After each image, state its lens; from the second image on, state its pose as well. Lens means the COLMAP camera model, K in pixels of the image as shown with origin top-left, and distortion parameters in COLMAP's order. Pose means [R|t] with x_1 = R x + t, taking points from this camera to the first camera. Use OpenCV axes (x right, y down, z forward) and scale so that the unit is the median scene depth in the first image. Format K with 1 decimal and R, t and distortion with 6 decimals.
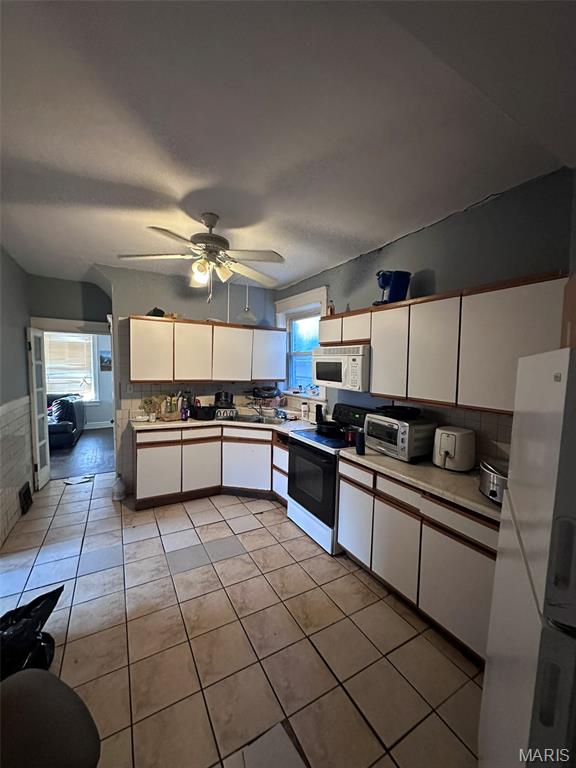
lens RADIAL K [[307.5, 0, 290.5], [0, 307.5, 386.8], [0, 0, 1]] dist [-0.000325, 0.000073]
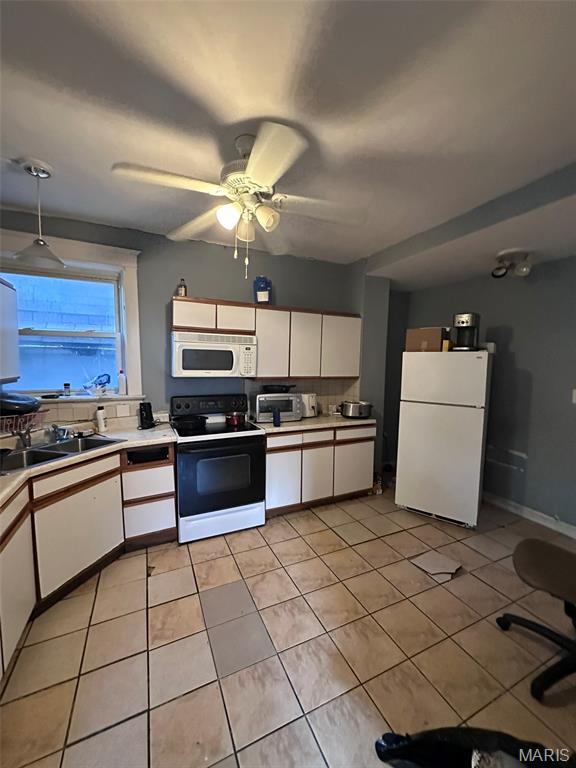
lens RADIAL K [[306.2, 0, 290.5], [0, 306.2, 385.1], [0, 0, 1]] dist [-0.001468, 0.000373]
pose [[0.079718, -0.100739, 0.991714, -0.932554], [0.061251, 0.993495, 0.095996, -0.056446], [-0.994934, 0.053091, 0.085370, 0.804099]]
